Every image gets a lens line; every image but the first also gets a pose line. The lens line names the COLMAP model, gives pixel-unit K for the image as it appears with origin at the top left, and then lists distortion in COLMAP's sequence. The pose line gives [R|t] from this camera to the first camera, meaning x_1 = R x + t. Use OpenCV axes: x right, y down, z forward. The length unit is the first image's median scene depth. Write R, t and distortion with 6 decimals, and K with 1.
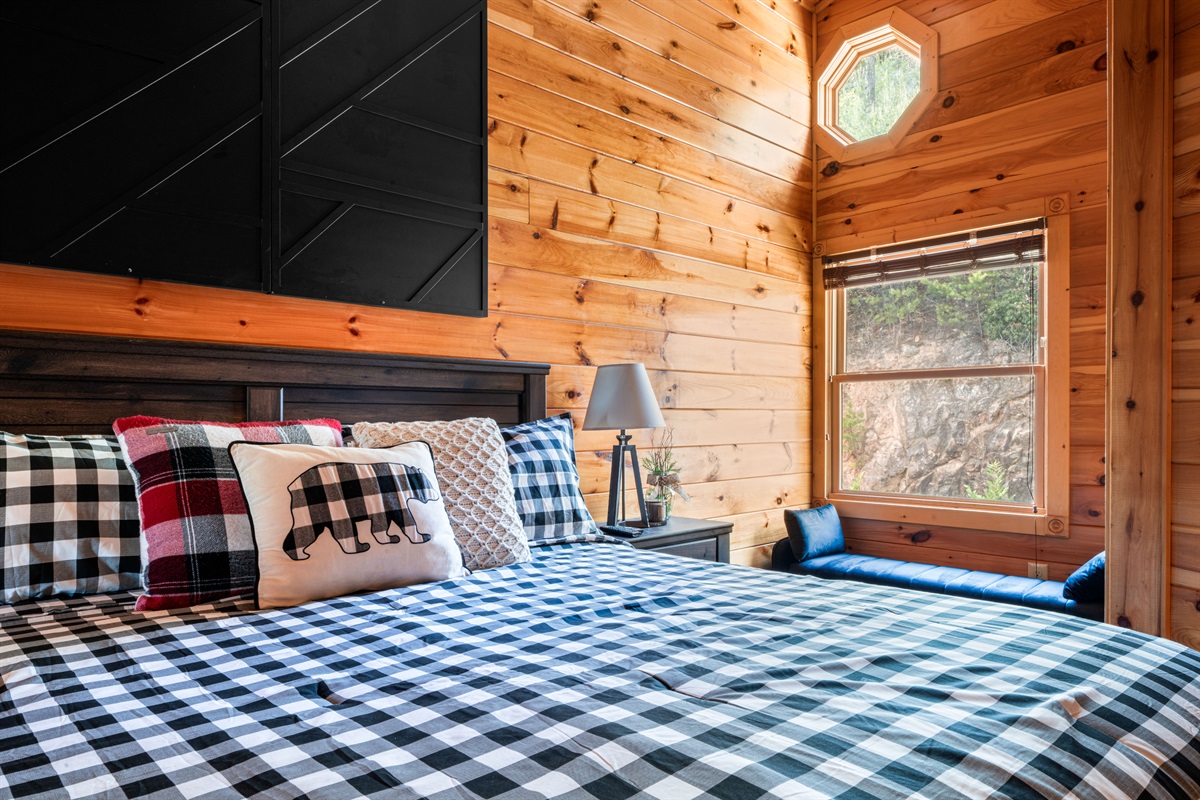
lens RADIAL K [[769.8, 0, 599.5], [0, 769.8, 427.6], [0, 0, 1]] dist [0.000870, 0.000411]
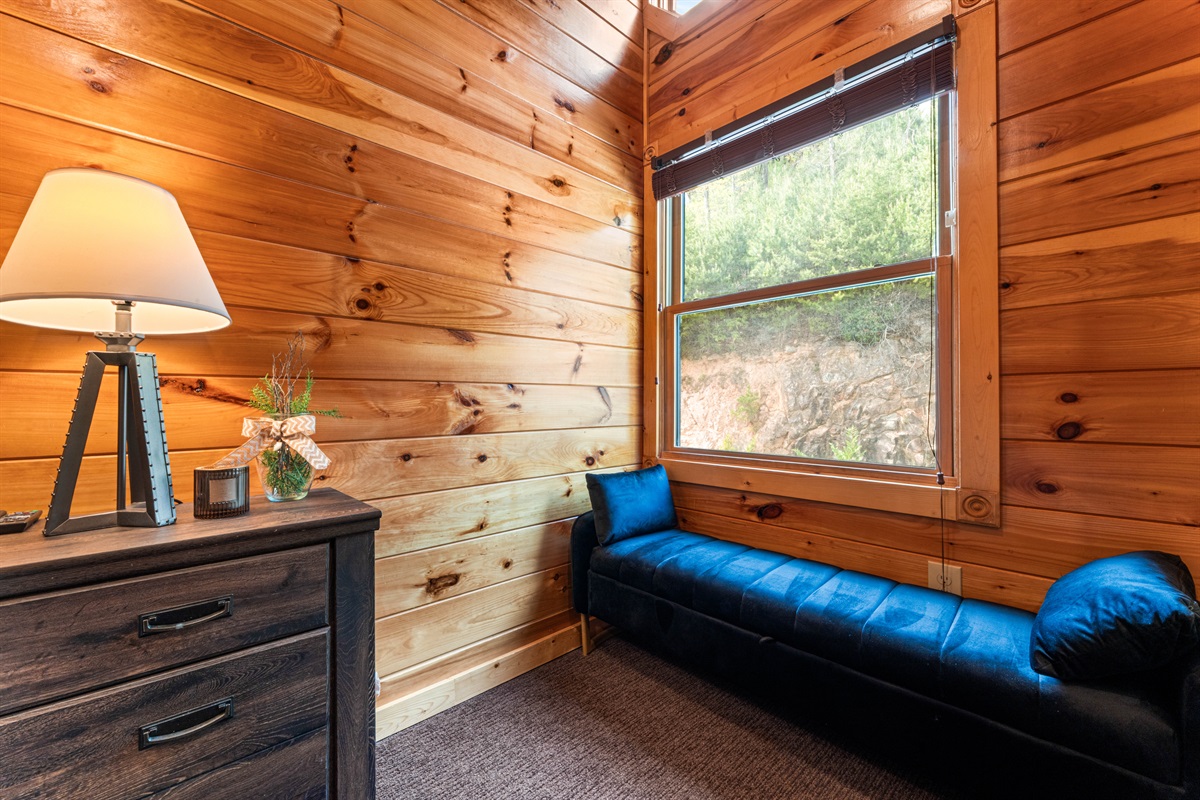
lens RADIAL K [[483.2, 0, 600.0], [0, 483.2, 400.0], [0, 0, 1]] dist [-0.000151, -0.000155]
pose [[0.999997, 0.002374, 0.000085, 0.234286], [-0.002373, 0.999882, -0.015209, 0.039543], [-0.000121, 0.015209, 0.999884, 0.493578]]
